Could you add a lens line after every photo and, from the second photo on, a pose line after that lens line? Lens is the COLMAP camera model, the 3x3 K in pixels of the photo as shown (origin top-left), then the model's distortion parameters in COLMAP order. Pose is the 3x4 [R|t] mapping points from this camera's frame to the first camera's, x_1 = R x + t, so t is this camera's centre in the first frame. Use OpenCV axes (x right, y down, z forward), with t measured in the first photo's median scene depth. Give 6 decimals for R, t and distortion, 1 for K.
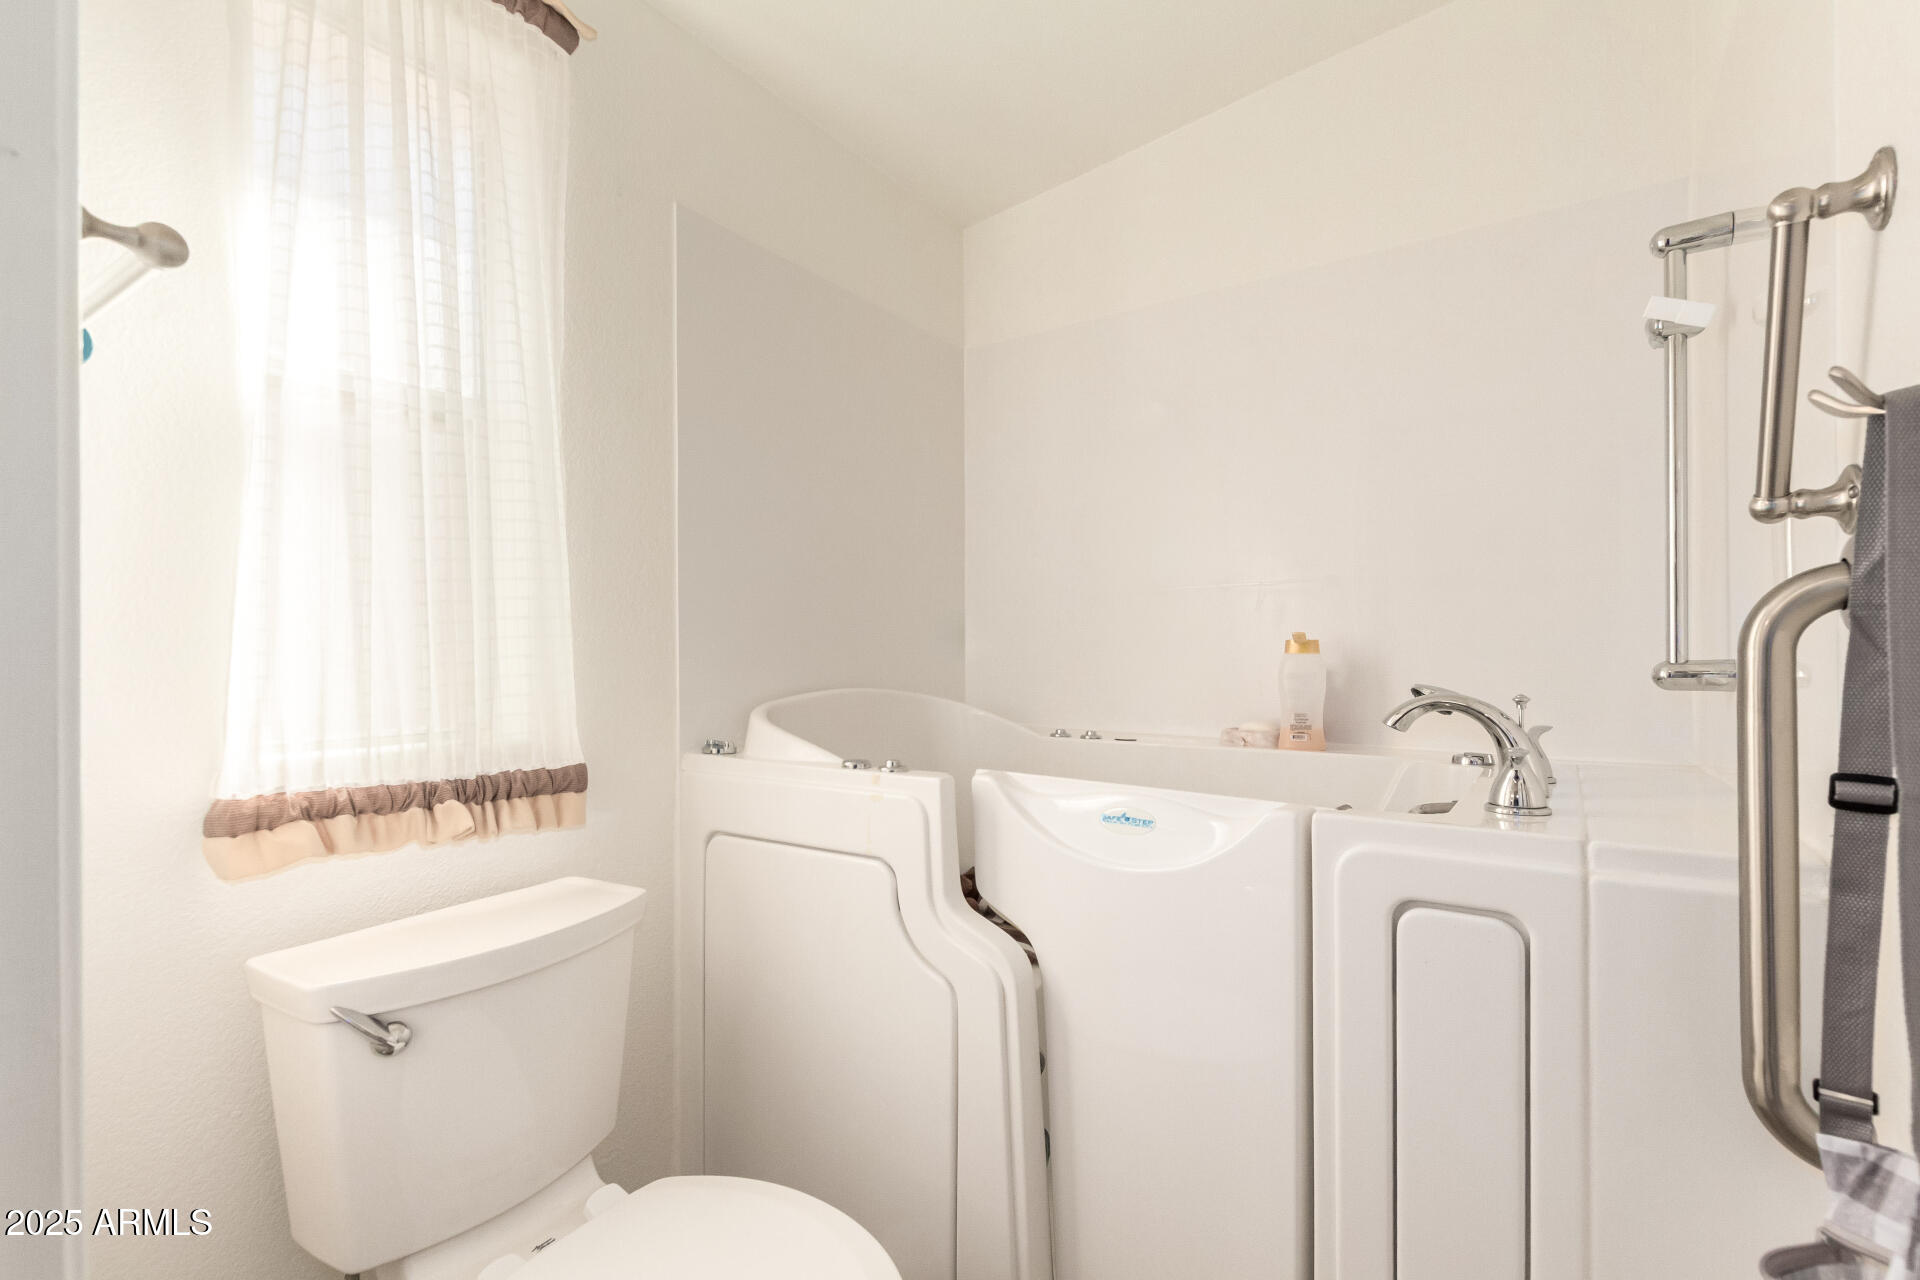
lens RADIAL K [[894.3, 0, 969.3], [0, 894.3, 649.0], [0, 0, 1]] dist [0.009300, -0.007271]
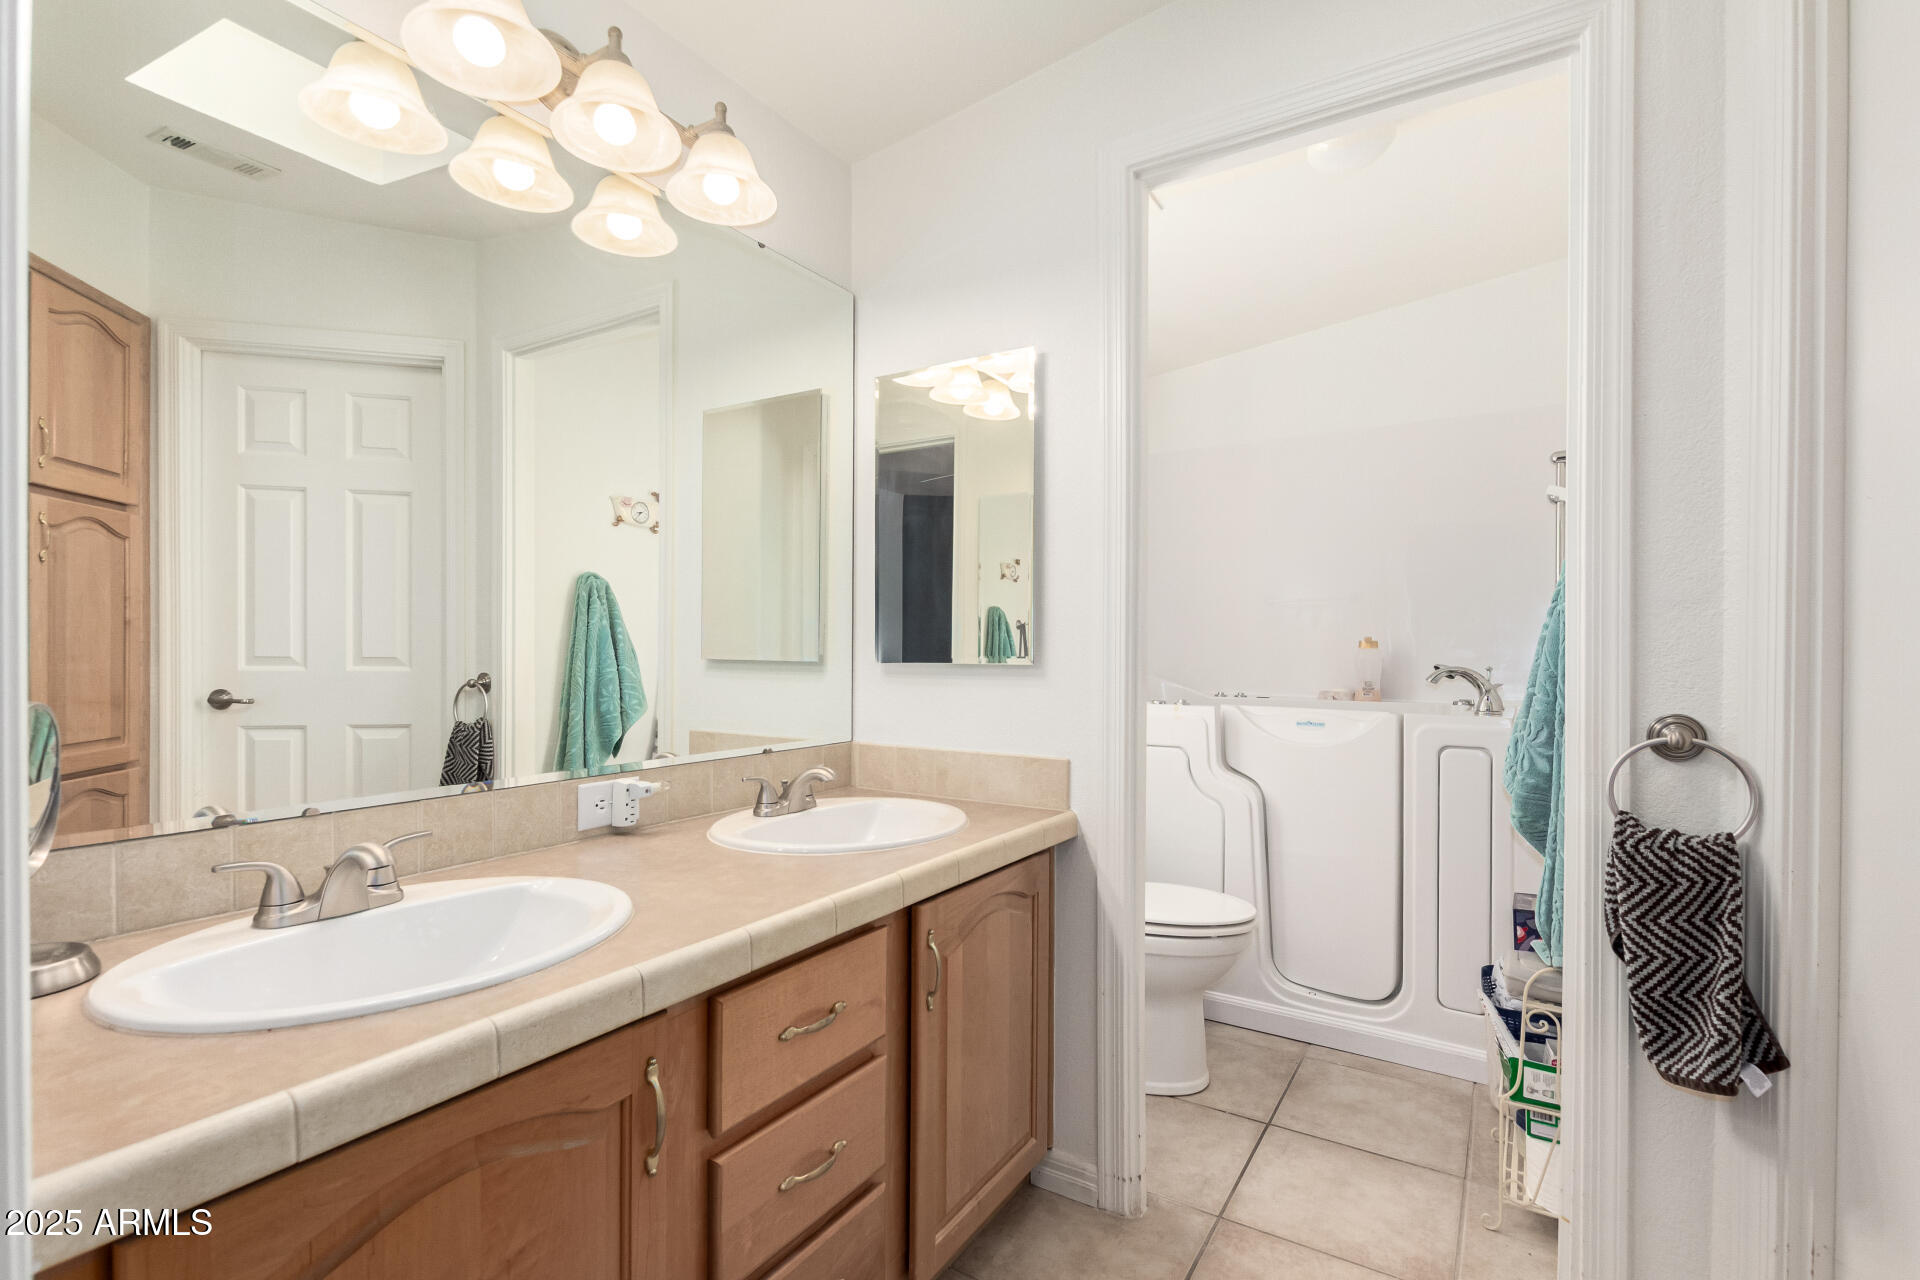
lens RADIAL K [[894.3, 0, 969.3], [0, 894.3, 649.0], [0, 0, 1]] dist [0.009300, -0.007271]
pose [[0.999403, 0.006529, 0.033928, -0.643614], [-0.006673, 0.999969, 0.004119, 0.005674], [-0.033900, -0.004343, 0.999416, -1.011455]]
